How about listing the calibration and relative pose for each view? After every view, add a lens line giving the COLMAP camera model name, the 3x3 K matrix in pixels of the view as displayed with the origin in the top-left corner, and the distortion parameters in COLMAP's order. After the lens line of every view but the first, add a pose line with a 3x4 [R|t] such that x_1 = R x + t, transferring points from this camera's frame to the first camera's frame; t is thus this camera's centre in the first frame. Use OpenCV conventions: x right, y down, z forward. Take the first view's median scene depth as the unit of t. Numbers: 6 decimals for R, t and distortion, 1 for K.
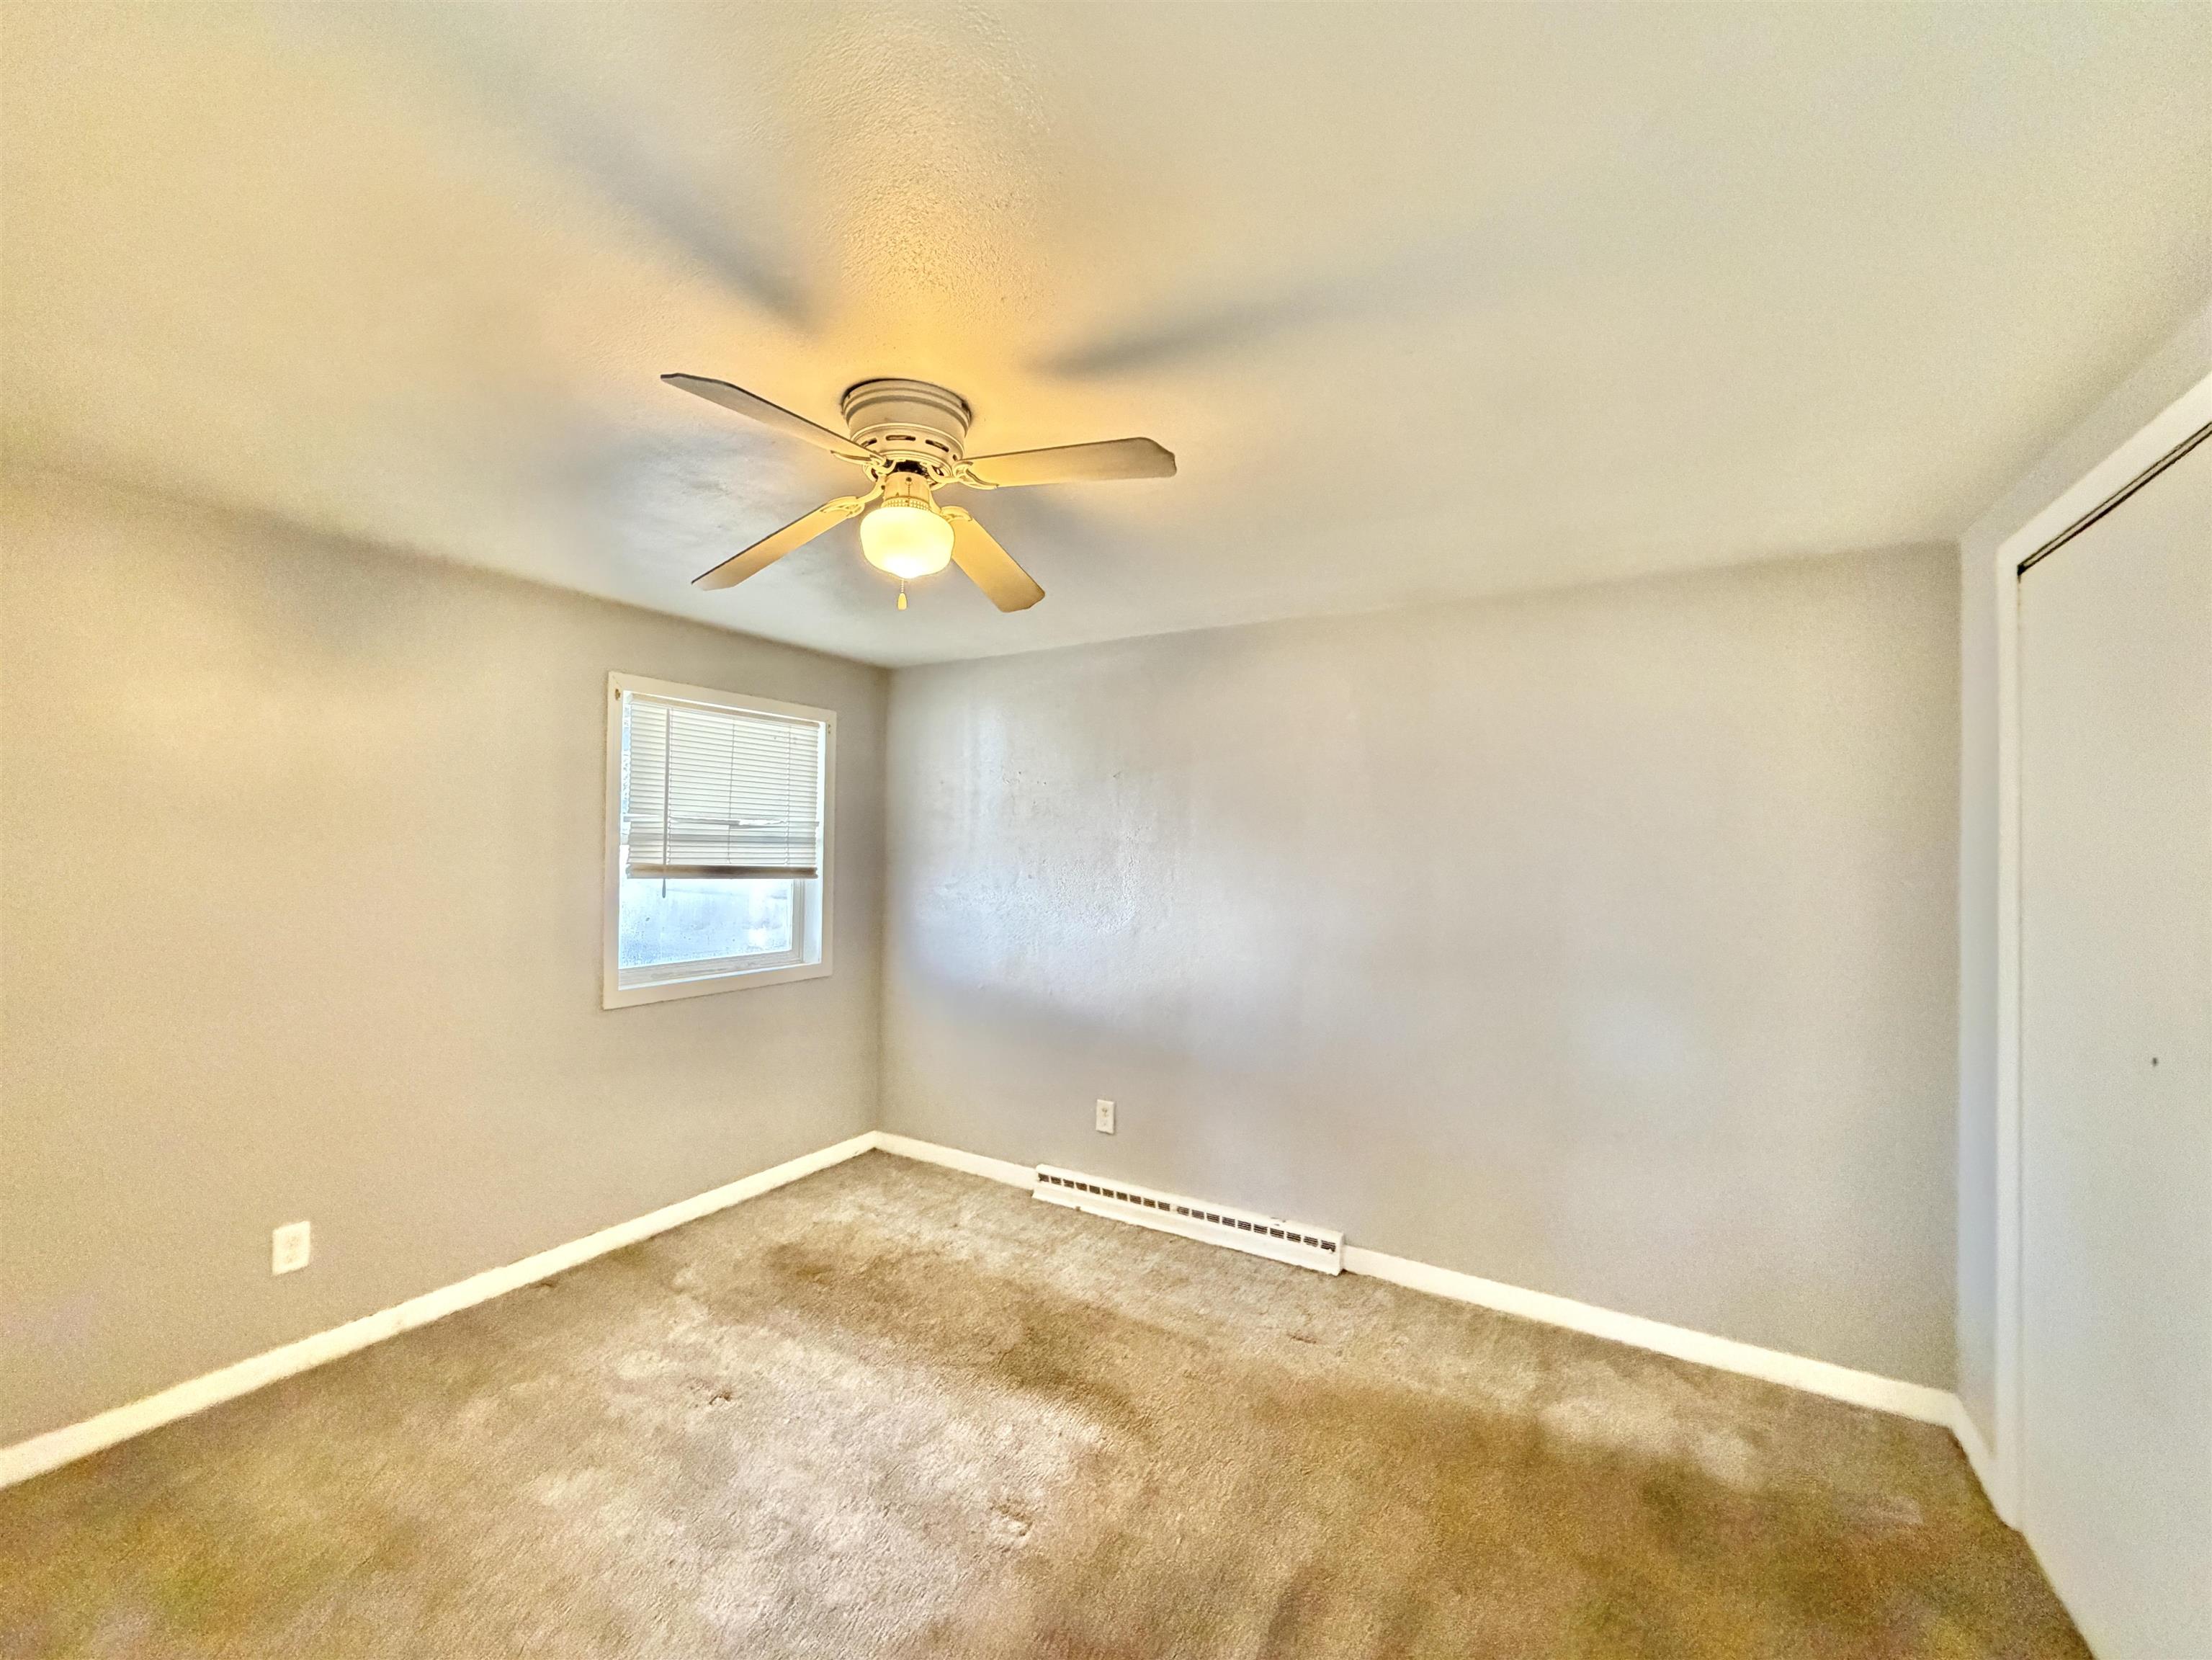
lens RADIAL K [[926.0, 0, 1106.0], [0, 926.0, 830.0], [0, 0, 1]] dist [0.000826, 0.000314]
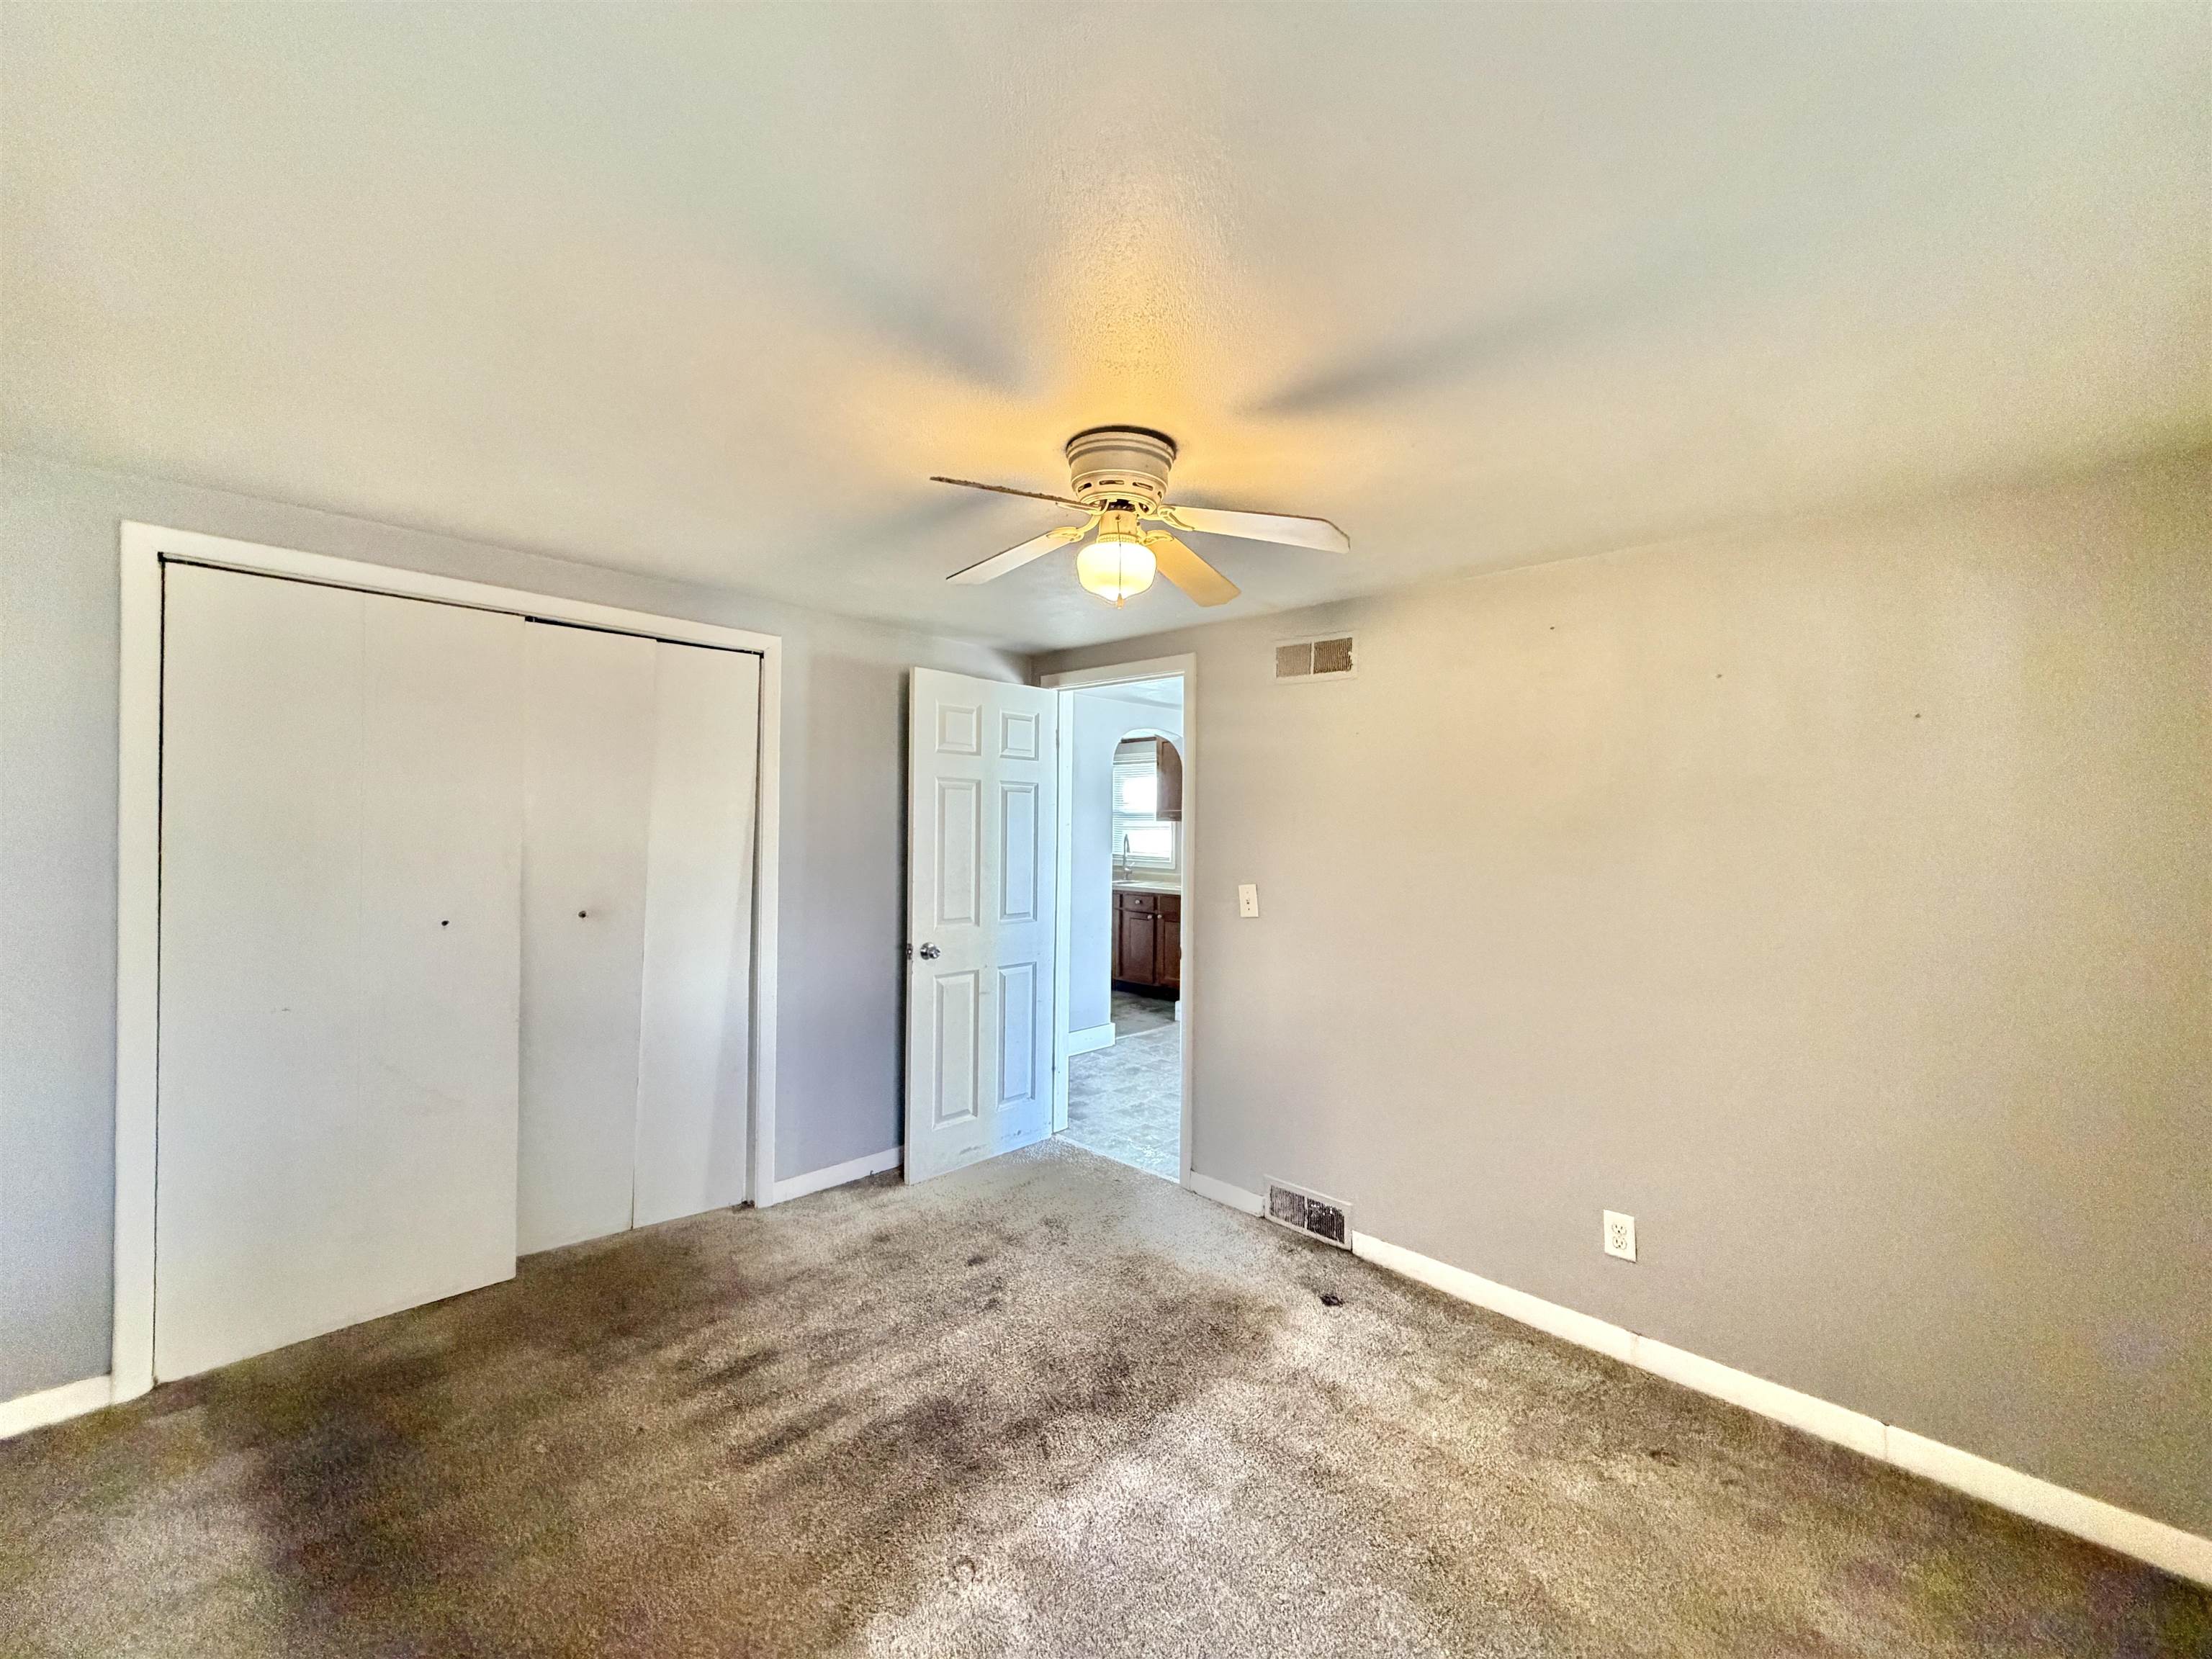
lens RADIAL K [[882.6, 0, 1101.1], [0, 882.6, 827.5], [0, 0, 1]] dist [0.000706, -0.000012]
pose [[-0.977839, -0.028007, 0.207478, -0.277610], [-0.029676, 0.999547, -0.004936, 0.010625], [-0.207246, -0.010984, -0.978227, 1.282624]]
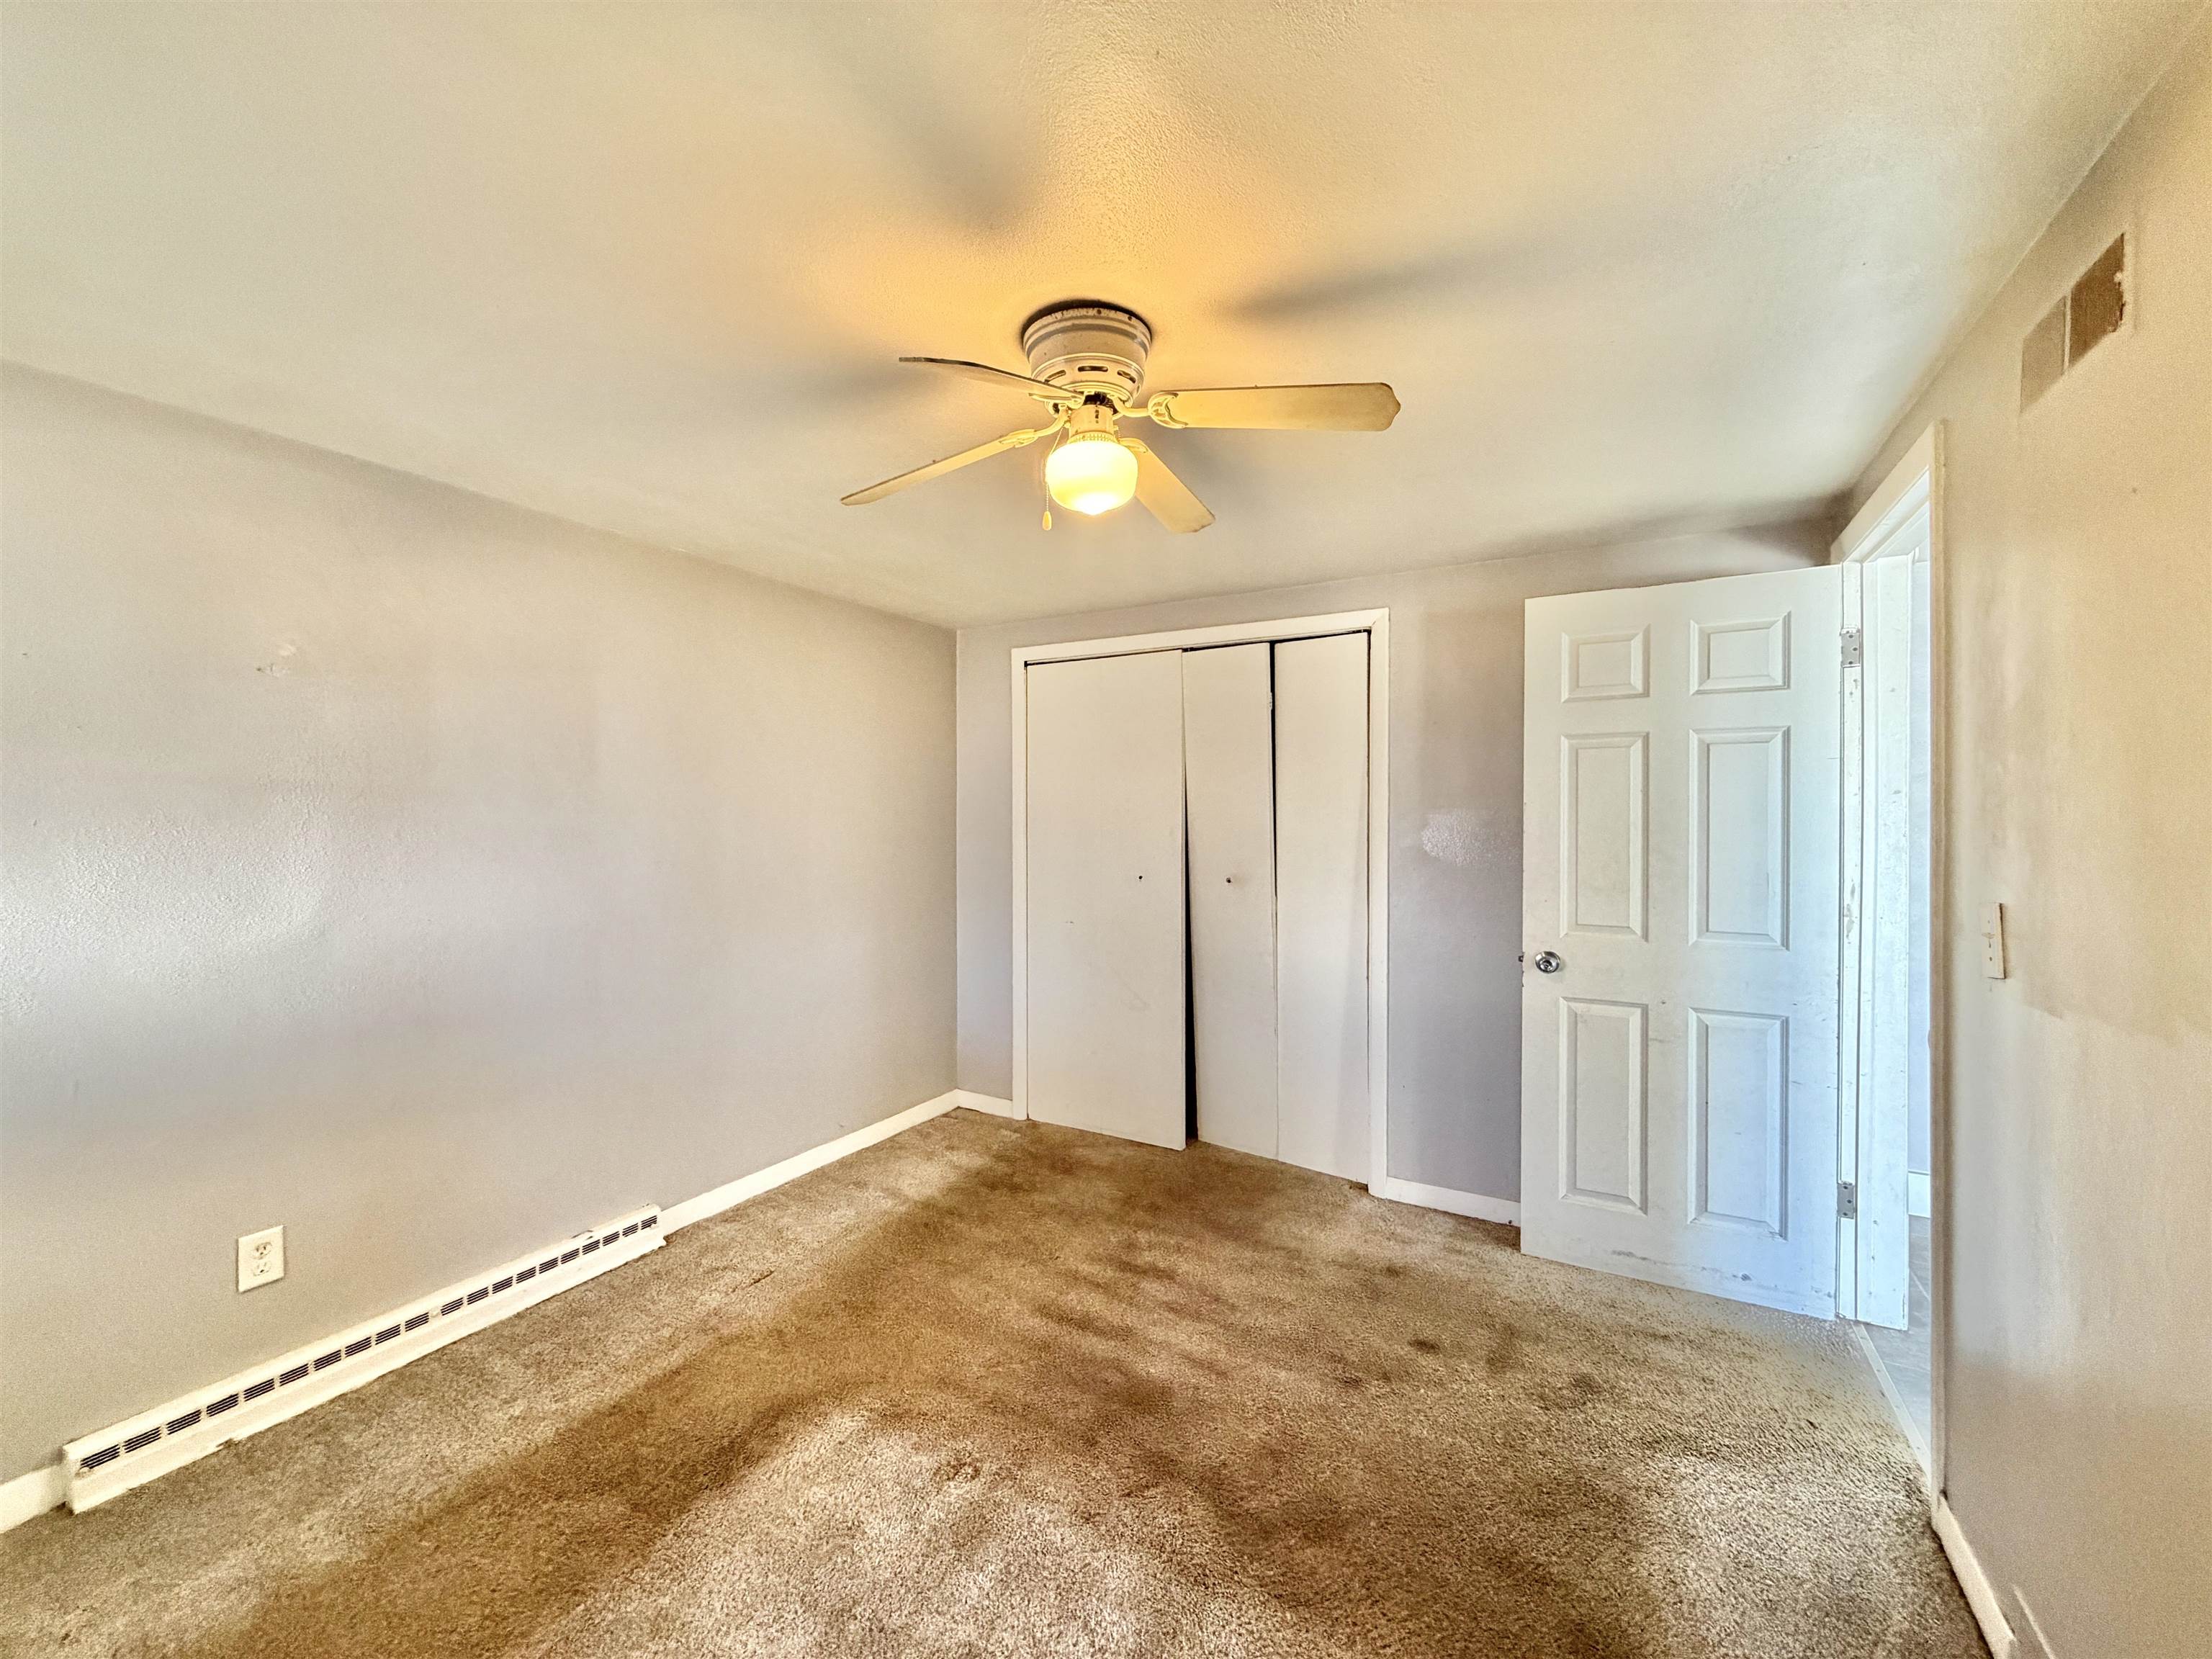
lens RADIAL K [[882.6, 0, 1101.1], [0, 882.6, 827.5], [0, 0, 1]] dist [0.000706, -0.000012]
pose [[-0.039489, -0.021012, 0.998999, -0.725310], [-0.012814, 0.999707, 0.020521, 0.025850], [-0.999138, -0.011991, -0.039747, 0.633940]]
